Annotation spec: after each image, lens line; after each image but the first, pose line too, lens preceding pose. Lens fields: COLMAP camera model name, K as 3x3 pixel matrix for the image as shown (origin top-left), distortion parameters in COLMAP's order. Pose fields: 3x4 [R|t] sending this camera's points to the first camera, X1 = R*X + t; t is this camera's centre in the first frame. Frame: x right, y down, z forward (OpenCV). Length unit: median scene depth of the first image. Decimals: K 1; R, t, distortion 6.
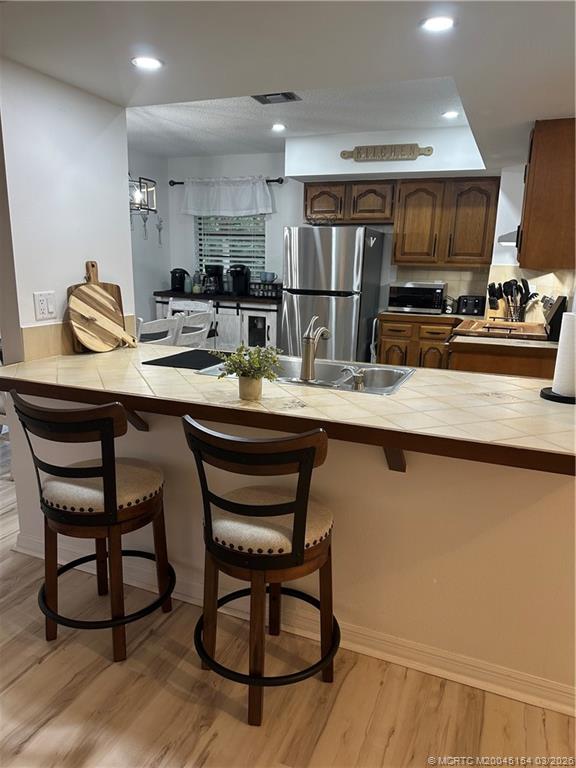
lens RADIAL K [[534.9, 0, 292.9], [0, 534.9, 400.2], [0, 0, 1]] dist [0.137465, -0.288826]
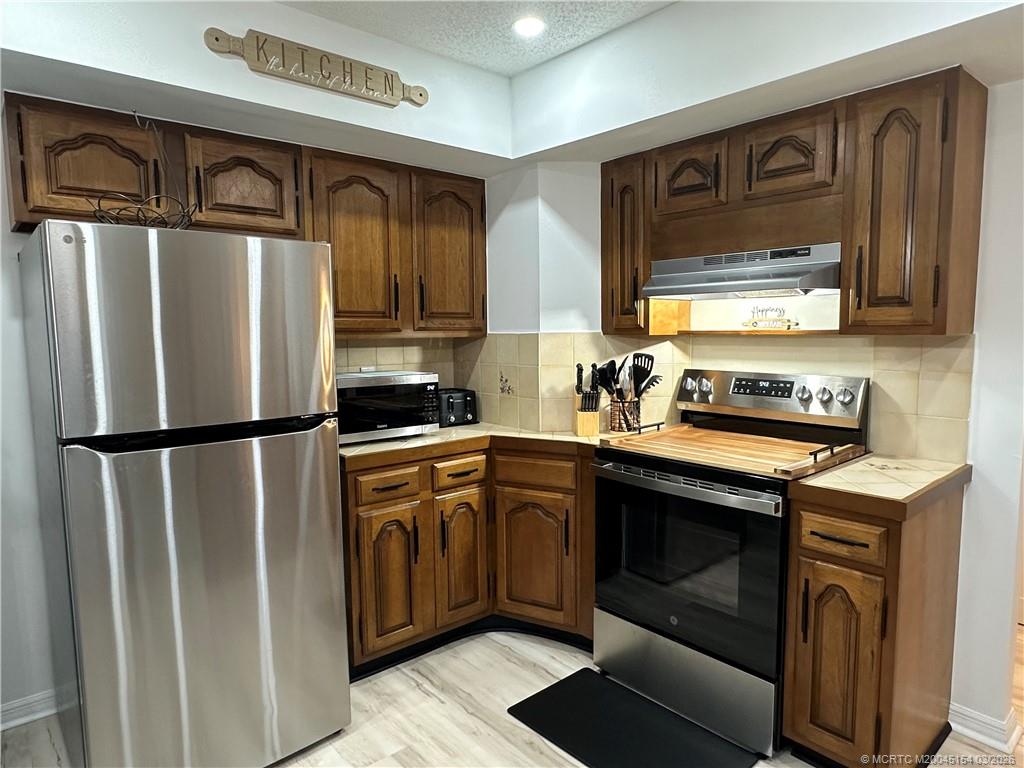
lens RADIAL K [[633.7, 0, 515.9], [0, 633.7, 390.9], [0, 0, 1]] dist [-0.002616, -0.002230]
pose [[0.447902, -0.117424, 0.886338, -0.195640], [0.245583, 0.969366, 0.004321, -0.179605], [-0.859694, 0.215734, 0.463018, 0.662874]]
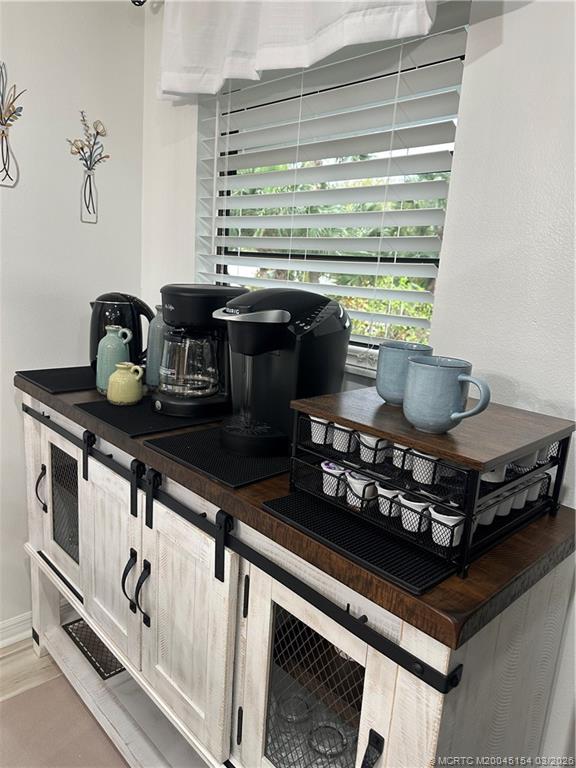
lens RADIAL K [[542.9, 0, 288.0], [0, 542.9, 384.0], [0, 0, 1]] dist [0.060746, -0.072023]
pose [[0.915362, 0.117992, -0.384955, -0.025341], [-0.141974, 0.989274, -0.034370, -0.247164], [0.376770, 0.086114, 0.922295, 0.959903]]
